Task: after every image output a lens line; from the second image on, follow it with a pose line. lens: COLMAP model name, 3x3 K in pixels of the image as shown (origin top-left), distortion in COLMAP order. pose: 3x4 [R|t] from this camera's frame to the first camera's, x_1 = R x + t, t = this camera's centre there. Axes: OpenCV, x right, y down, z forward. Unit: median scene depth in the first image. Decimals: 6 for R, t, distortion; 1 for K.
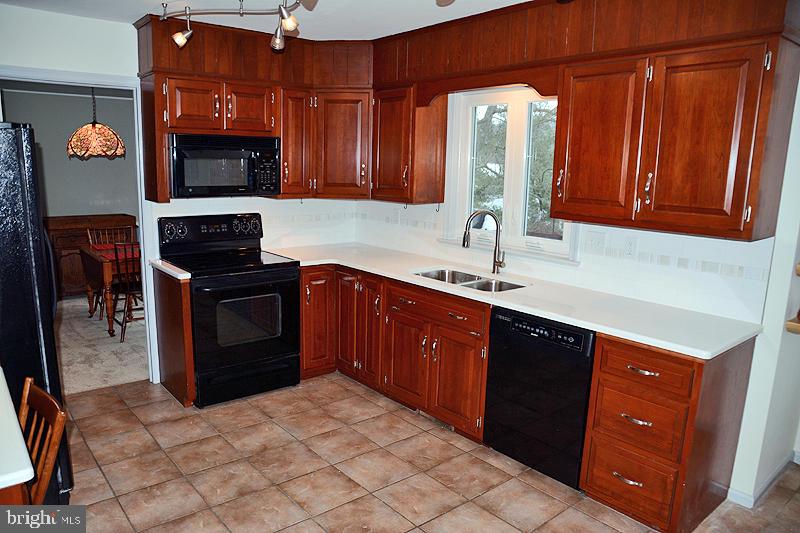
lens RADIAL K [[566.9, 0, 378.5], [0, 566.9, 275.2], [0, 0, 1]] dist [-0.121314, 0.069478]
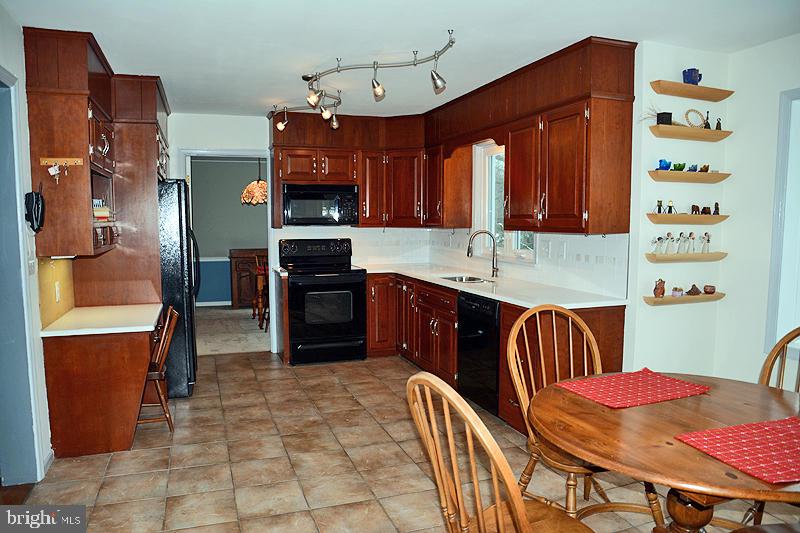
lens RADIAL K [[566.9, 0, 385.7], [0, 566.9, 269.6], [0, 0, 1]] dist [-0.121314, 0.069478]
pose [[0.939858, 0.006228, -0.341509, 0.411910], [-0.042380, 0.994234, -0.098500, 0.119475], [0.338926, 0.107049, 0.934703, -0.335556]]
